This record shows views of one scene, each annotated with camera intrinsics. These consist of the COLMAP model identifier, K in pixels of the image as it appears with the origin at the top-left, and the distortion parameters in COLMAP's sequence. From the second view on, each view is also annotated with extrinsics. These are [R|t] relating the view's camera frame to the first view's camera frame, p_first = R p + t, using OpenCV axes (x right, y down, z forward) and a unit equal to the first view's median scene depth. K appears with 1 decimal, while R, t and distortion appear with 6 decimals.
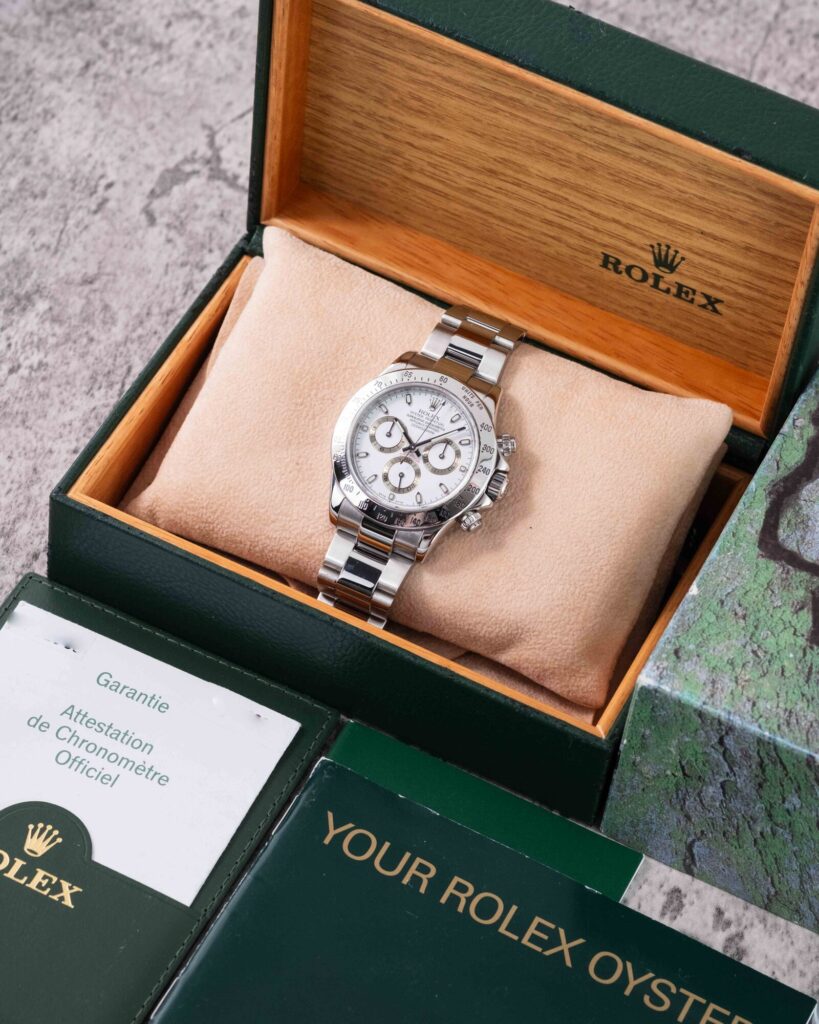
lens RADIAL K [[3399.6, 0, 409.5], [0, 3399.6, 512.0], [0, 0, 1]] dist [0.078058, 0.022354]
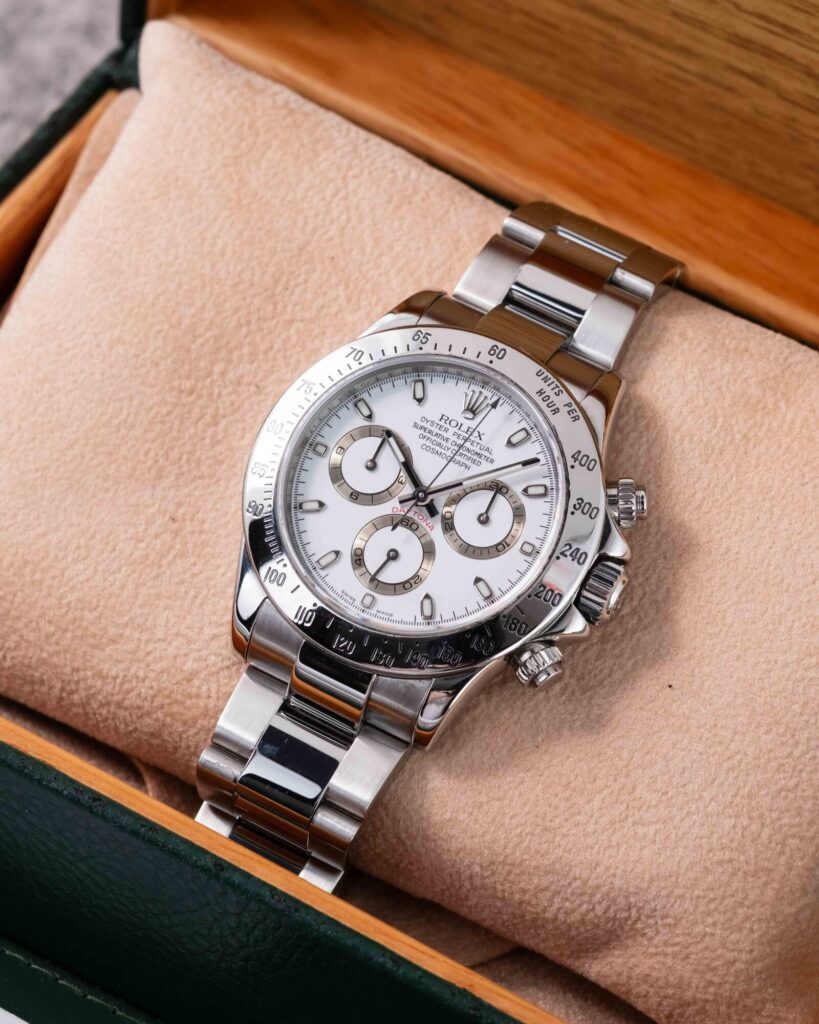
lens RADIAL K [[3870.7, 0, 409.5], [0, 3870.7, 512.0], [0, 0, 1]] dist [0.149241, 0.013126]
pose [[0.998005, 0.055721, -0.029697, 0.014892], [-0.056617, 0.997937, -0.030259, -0.000994], [0.027950, 0.031880, 0.999101, 0.477808]]
